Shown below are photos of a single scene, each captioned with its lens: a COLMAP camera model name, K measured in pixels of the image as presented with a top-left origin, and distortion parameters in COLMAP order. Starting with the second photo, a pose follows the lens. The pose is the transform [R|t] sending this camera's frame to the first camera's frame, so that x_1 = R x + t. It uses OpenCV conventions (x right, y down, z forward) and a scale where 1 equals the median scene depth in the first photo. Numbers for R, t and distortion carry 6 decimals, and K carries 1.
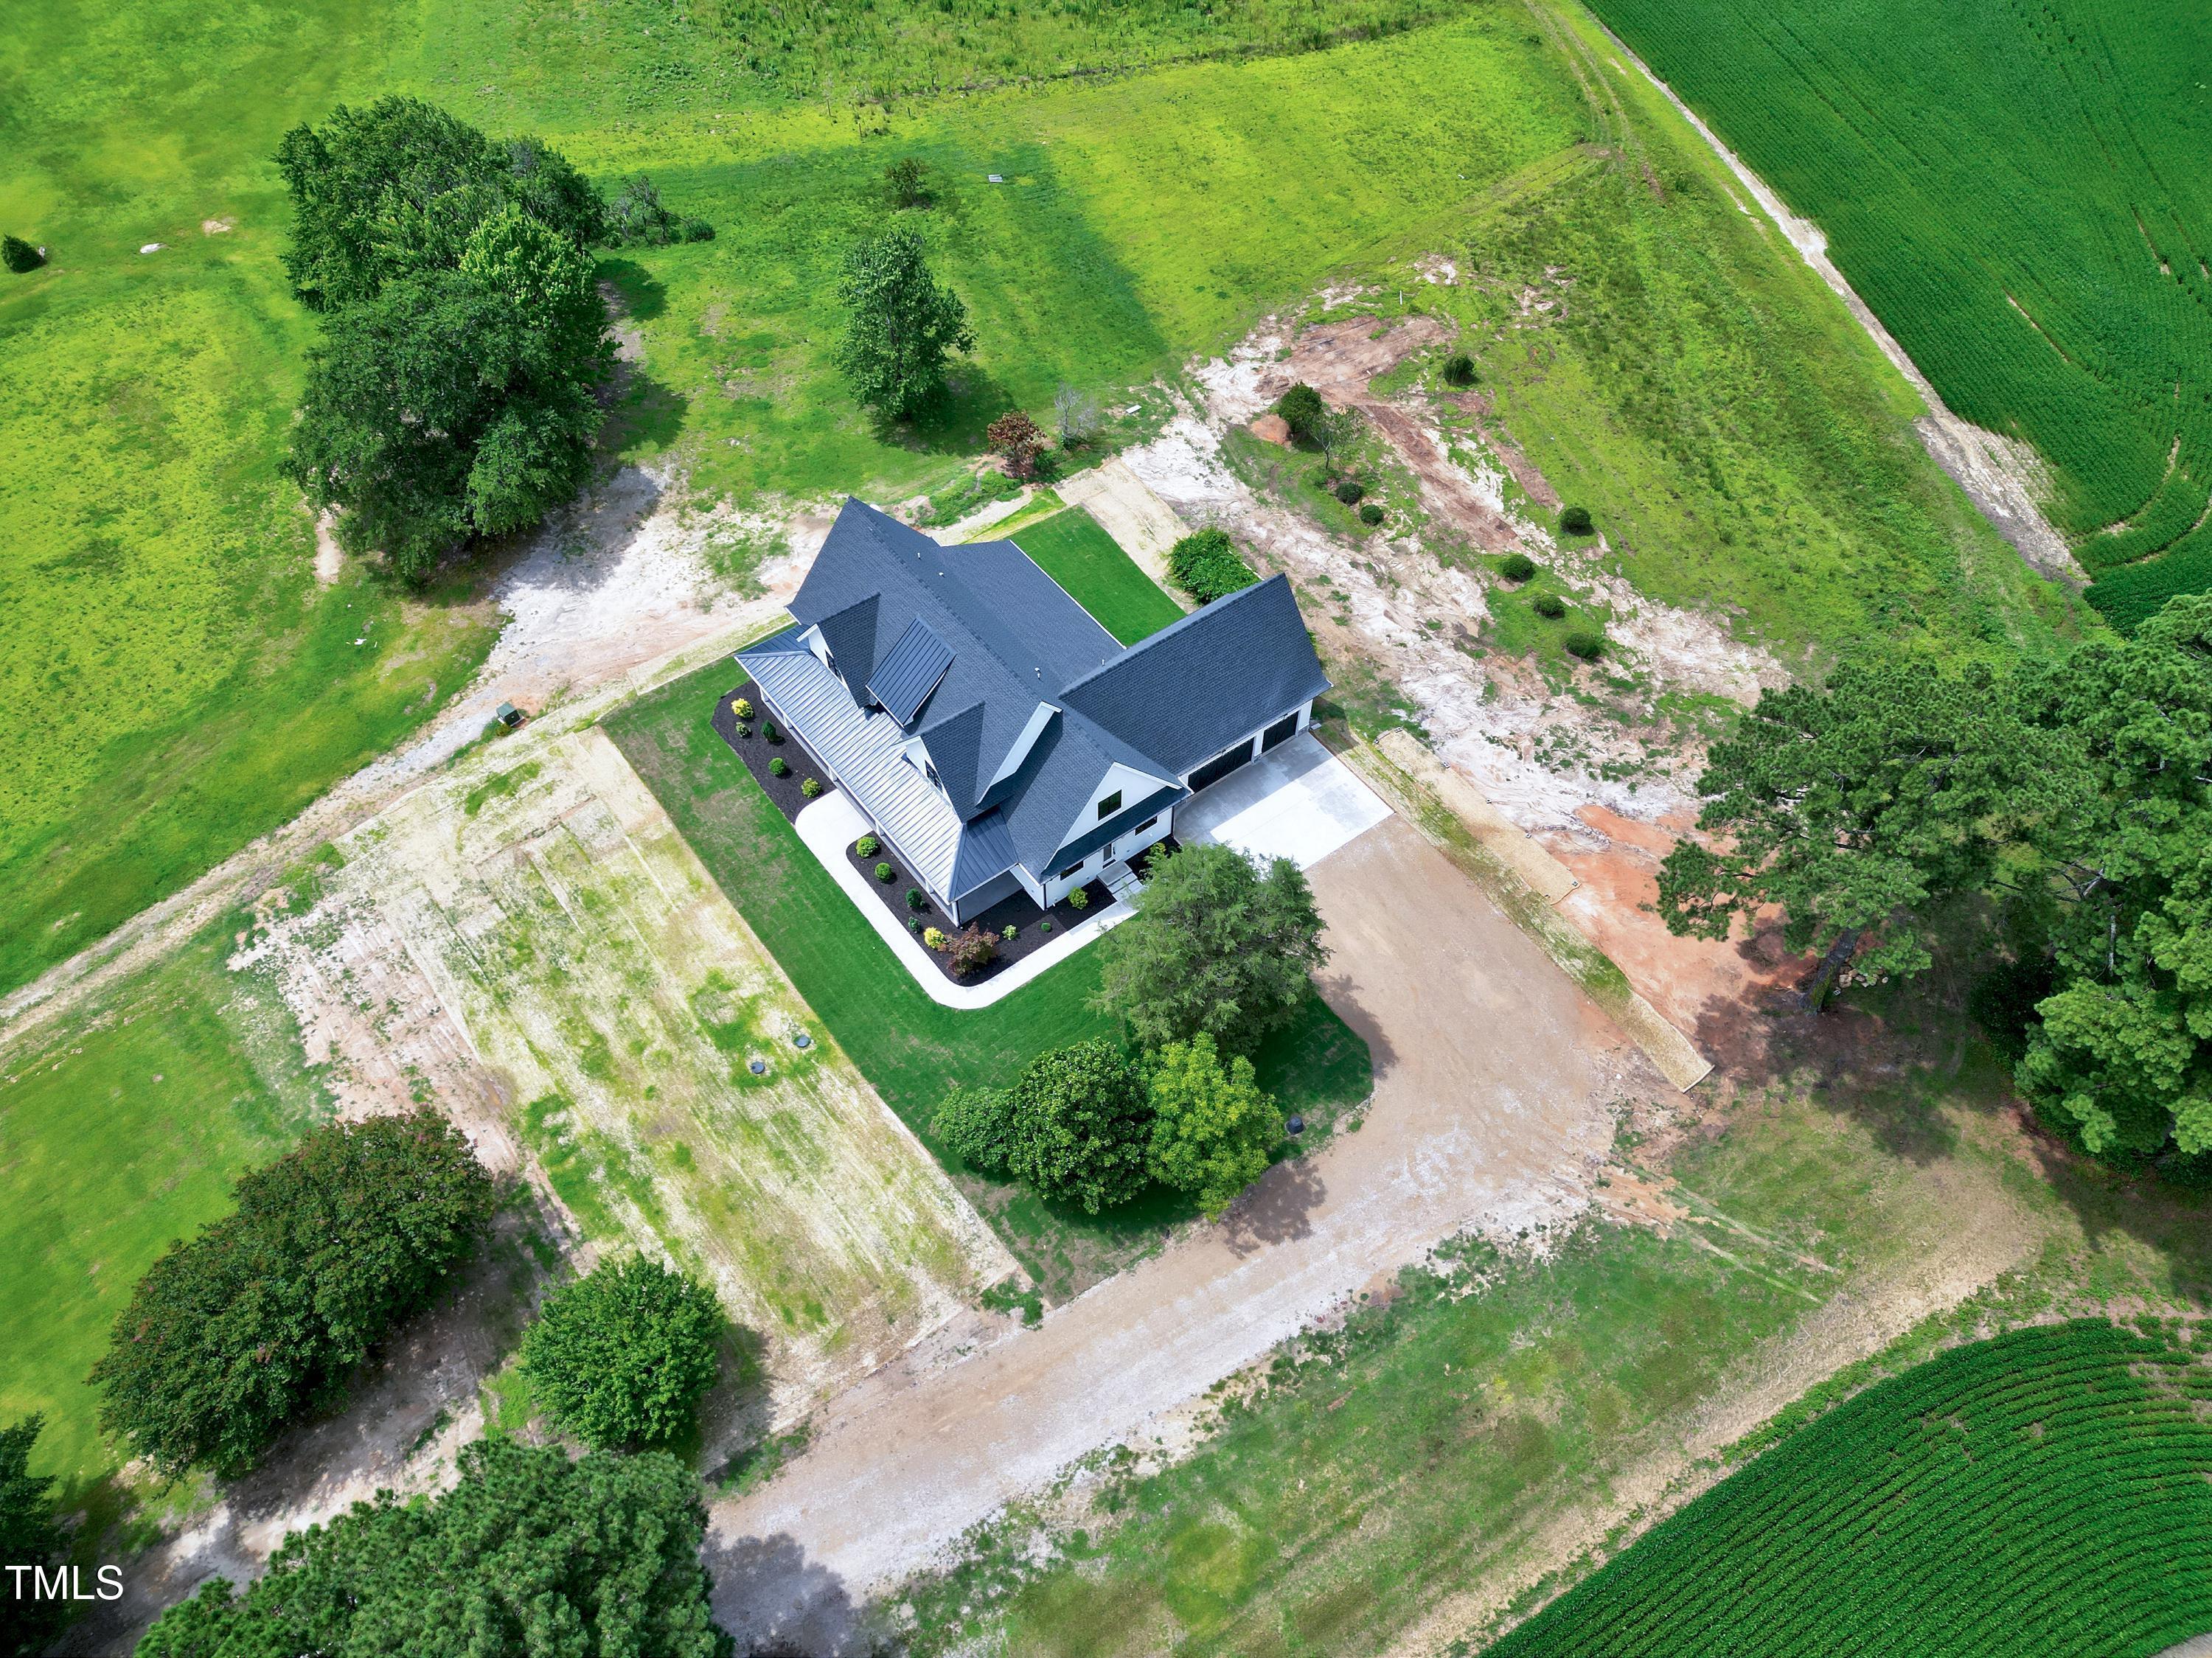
lens RADIAL K [[1542.7, 0, 1105.9], [0, 1542.7, 831.1], [0, 0, 1]] dist [0.063630, -0.055263]
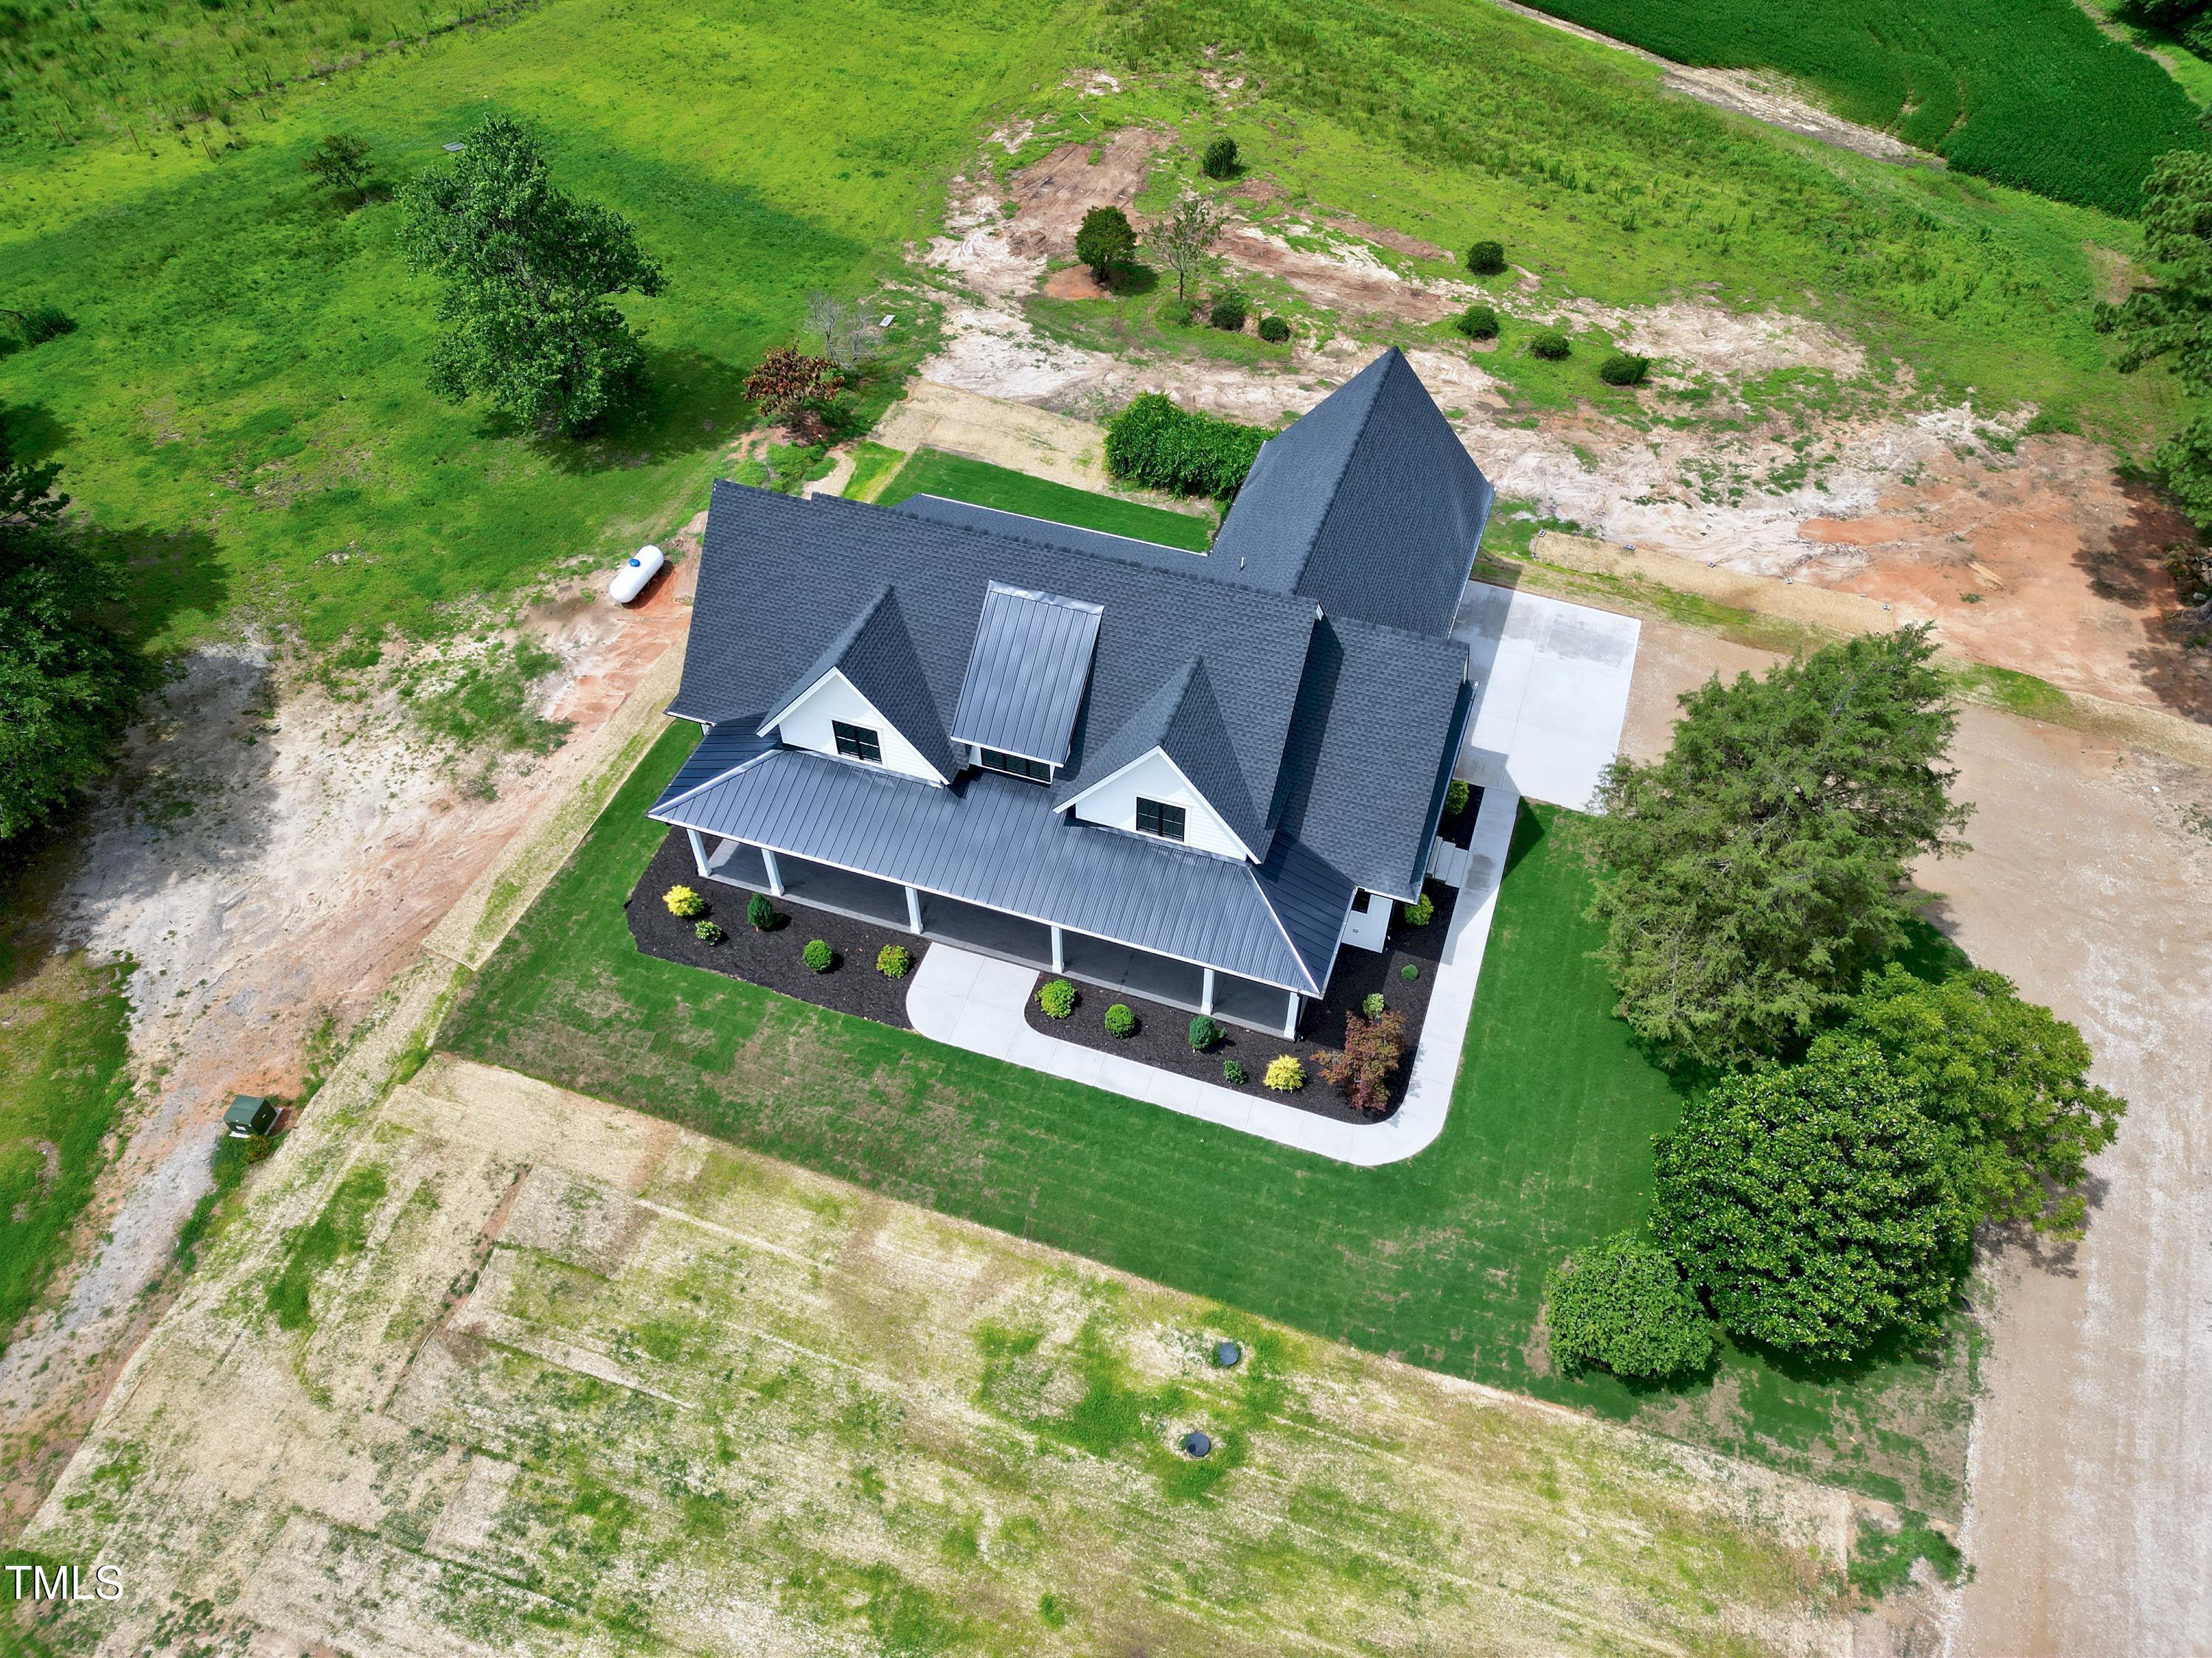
lens RADIAL K [[1542.7, 0, 1105.9], [0, 1542.7, 831.1], [0, 0, 1]] dist [0.063630, -0.055263]
pose [[0.832718, -0.417455, 0.363747, -0.313614], [0.440913, 0.897317, 0.020433, -0.048379], [-0.334927, 0.143366, 0.931273, 0.442447]]
